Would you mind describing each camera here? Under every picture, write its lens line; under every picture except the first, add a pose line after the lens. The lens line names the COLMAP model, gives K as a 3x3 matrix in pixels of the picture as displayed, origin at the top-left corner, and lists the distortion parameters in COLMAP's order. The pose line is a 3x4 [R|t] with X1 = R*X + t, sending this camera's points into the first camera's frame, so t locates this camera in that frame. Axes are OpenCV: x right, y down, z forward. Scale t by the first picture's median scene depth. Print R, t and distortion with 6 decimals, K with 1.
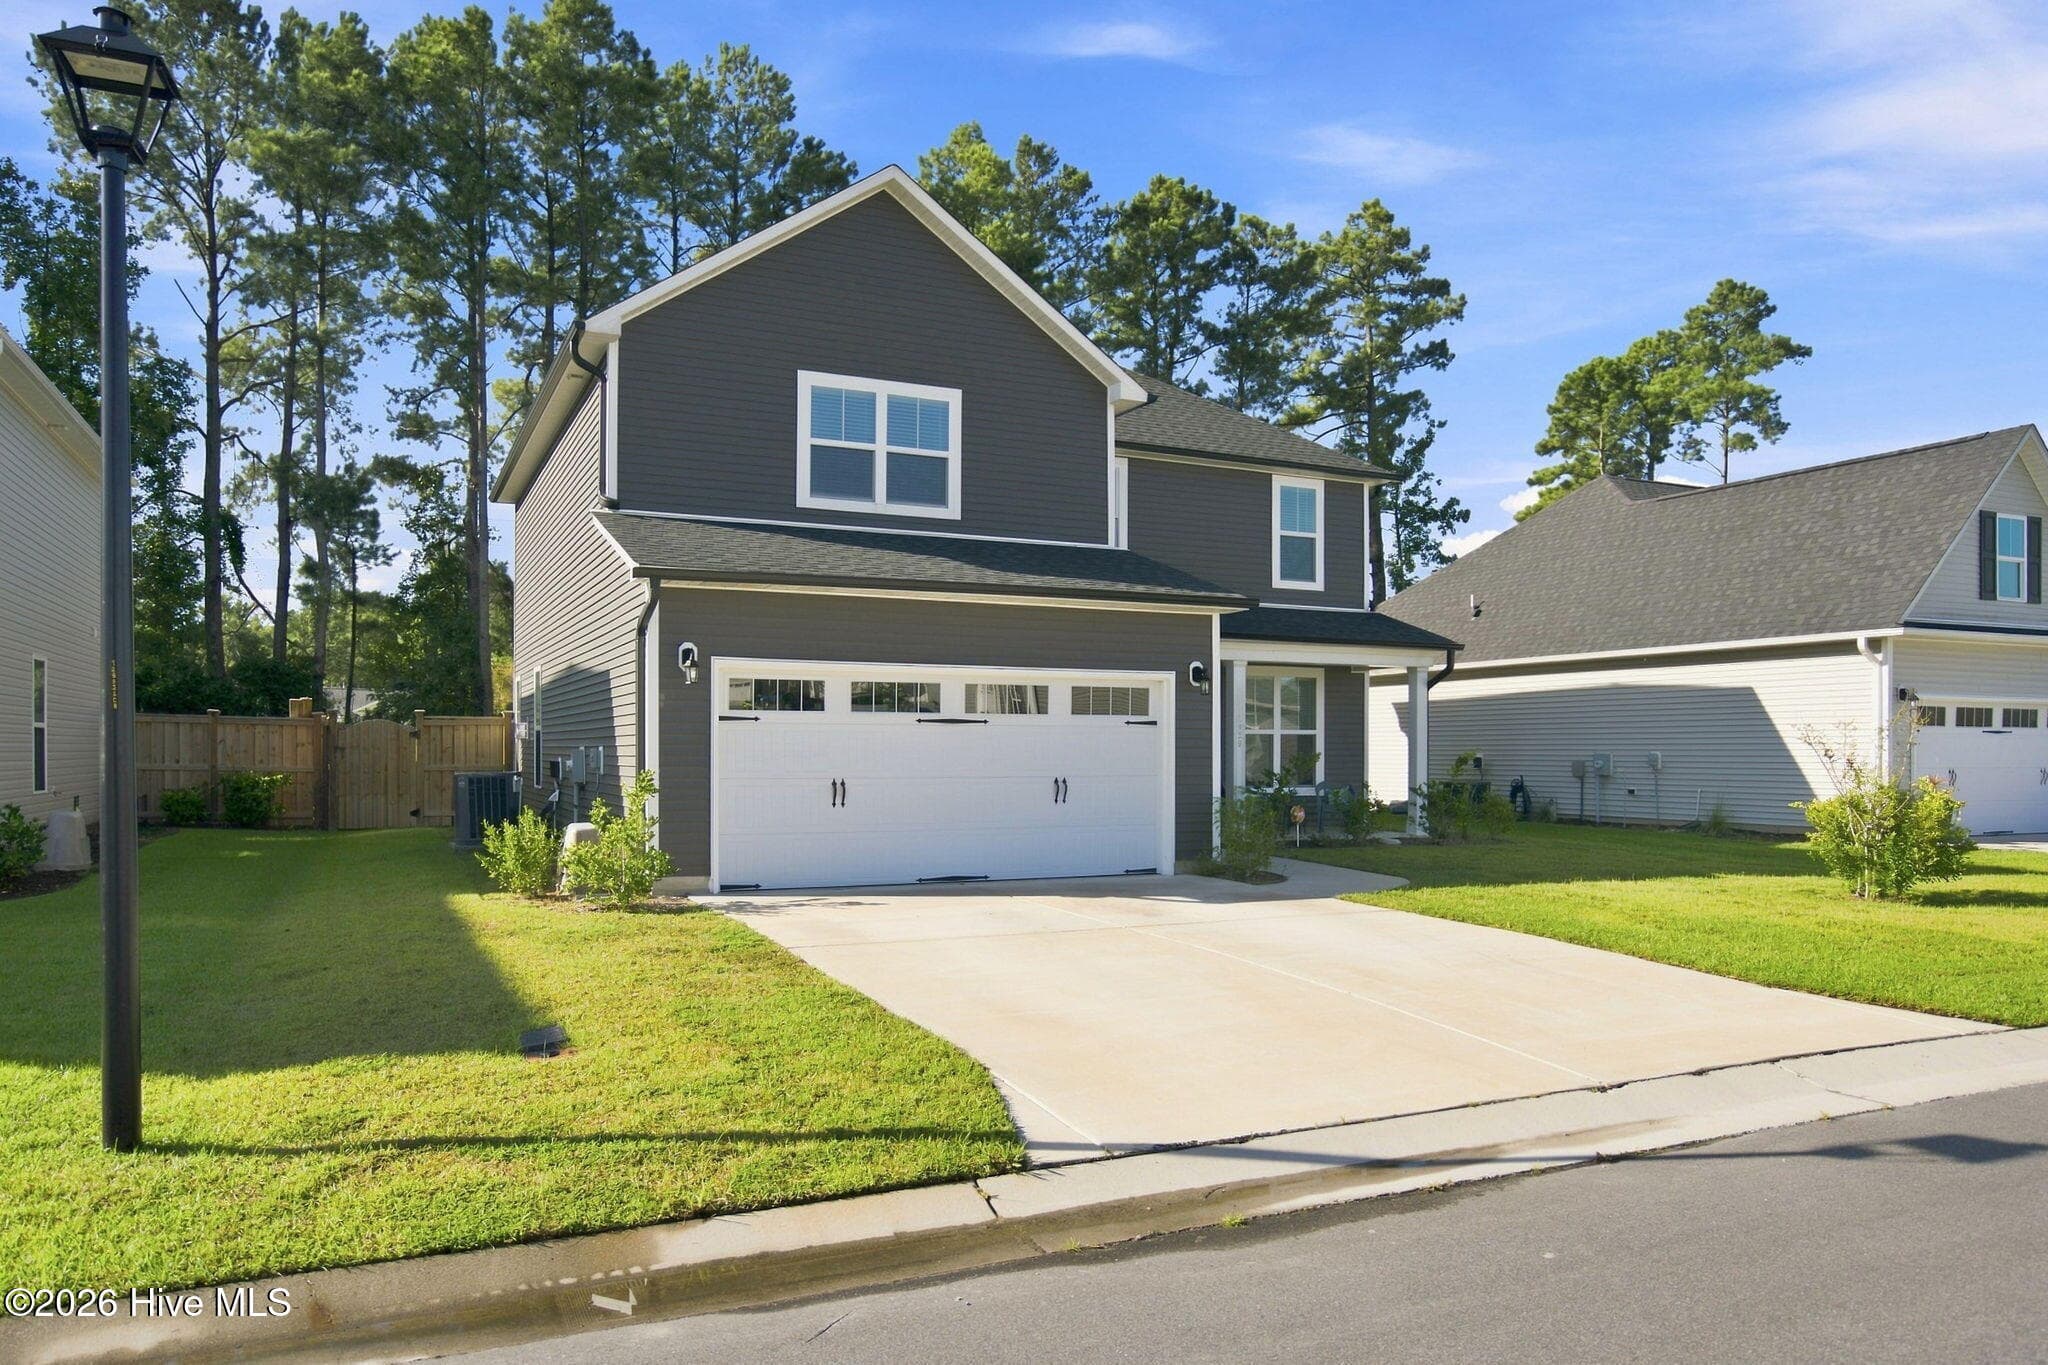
lens RADIAL K [[1374.7, 0, 1017.7], [0, 1374.7, 752.7], [0, 0, 1]] dist [-0.025140, 0.017661]
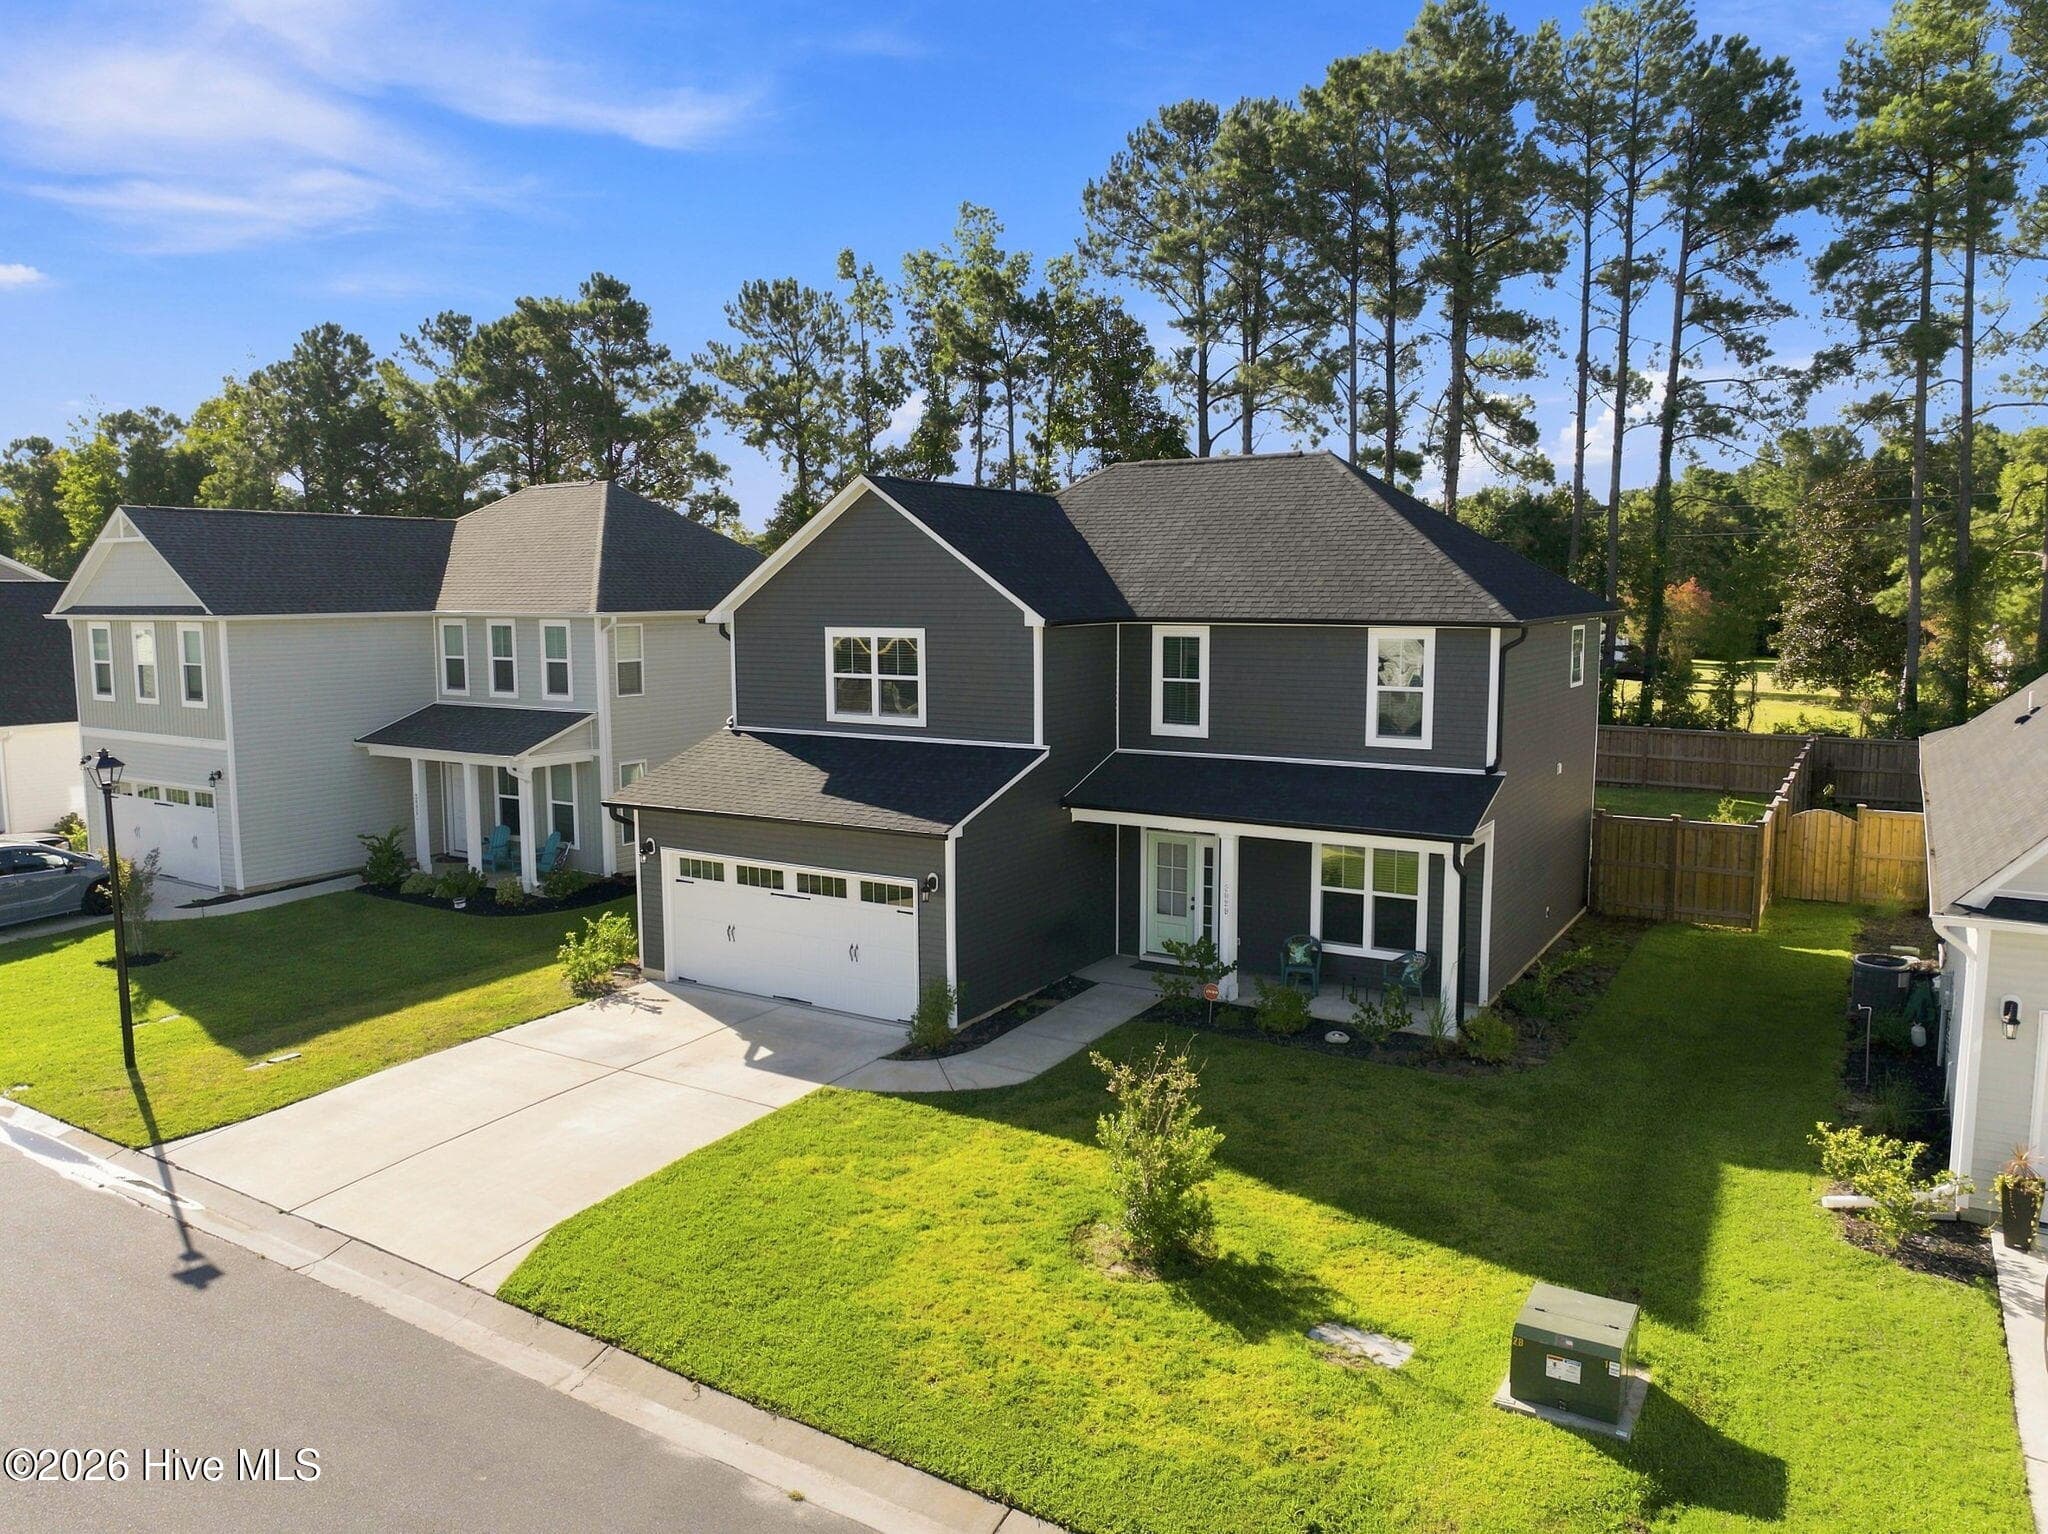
lens RADIAL K [[1437.7, 0, 1009.1], [0, 1437.7, 762.8], [0, 0, 1]] dist [-0.036811, -0.004438]
pose [[0.540647, 0.094084, -0.835972, 0.878332], [0.005417, 0.993316, 0.115296, -0.221584], [0.841232, -0.066863, 0.536524, 0.242156]]
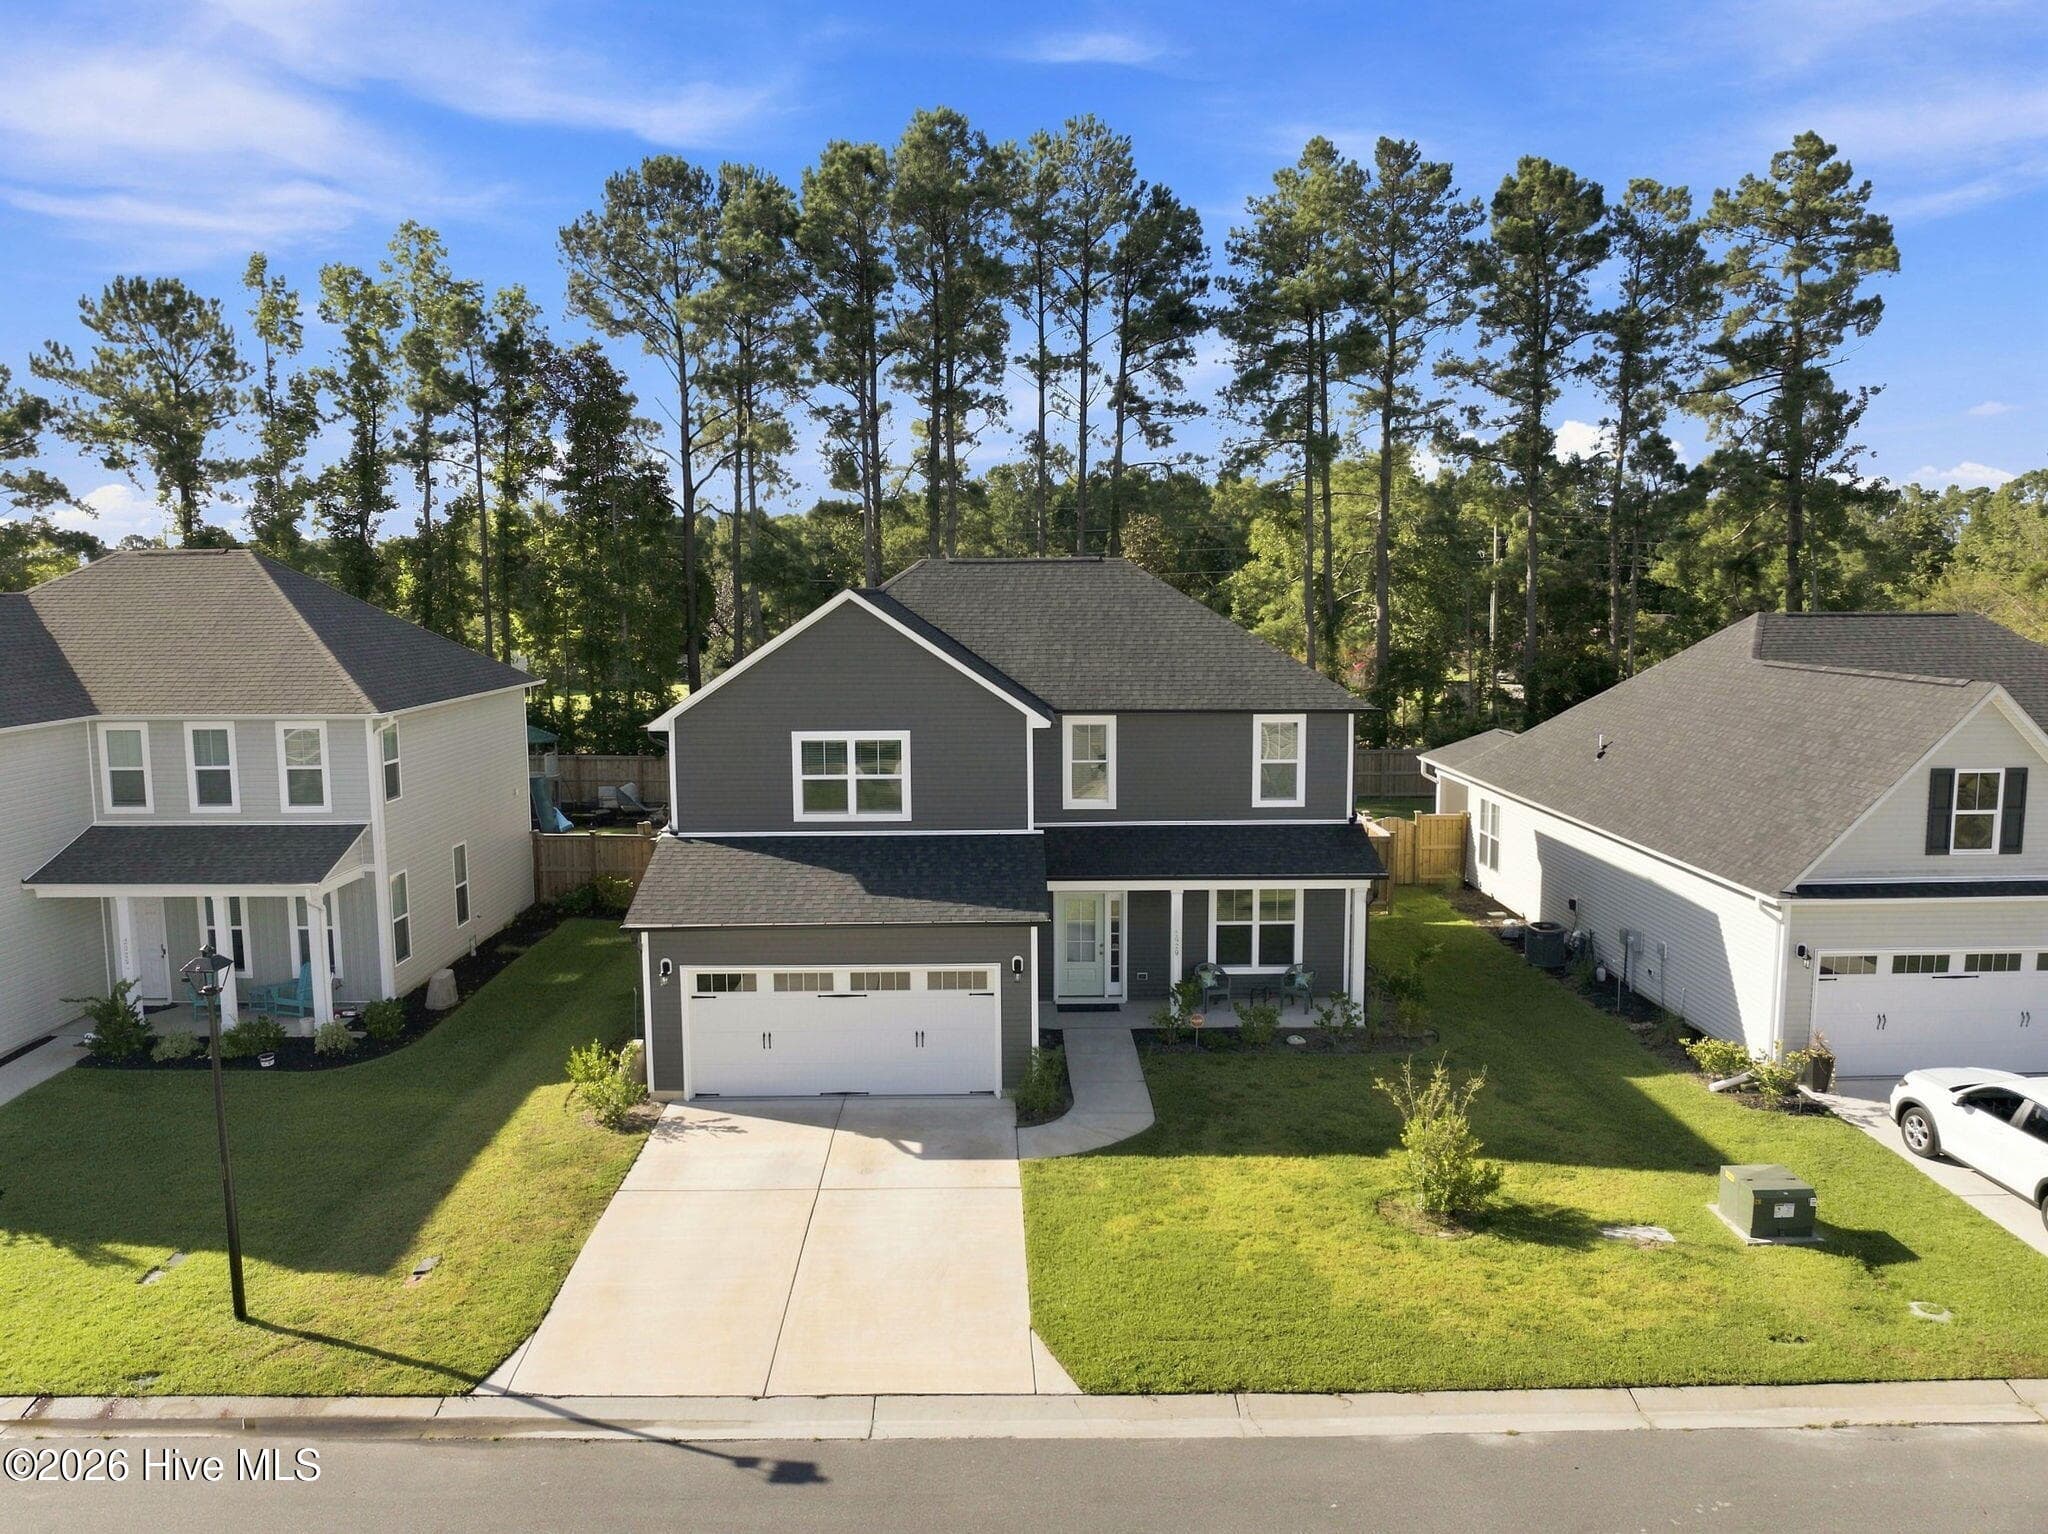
lens RADIAL K [[1437.7, 0, 1011.1], [0, 1437.7, 763.3], [0, 0, 1]] dist [-0.036811, -0.004438]
pose [[0.908511, 0.040748, -0.415869, 0.509467], [0.009793, 0.992884, 0.118679, -0.306157], [0.417746, -0.111894, 0.901648, -0.228766]]
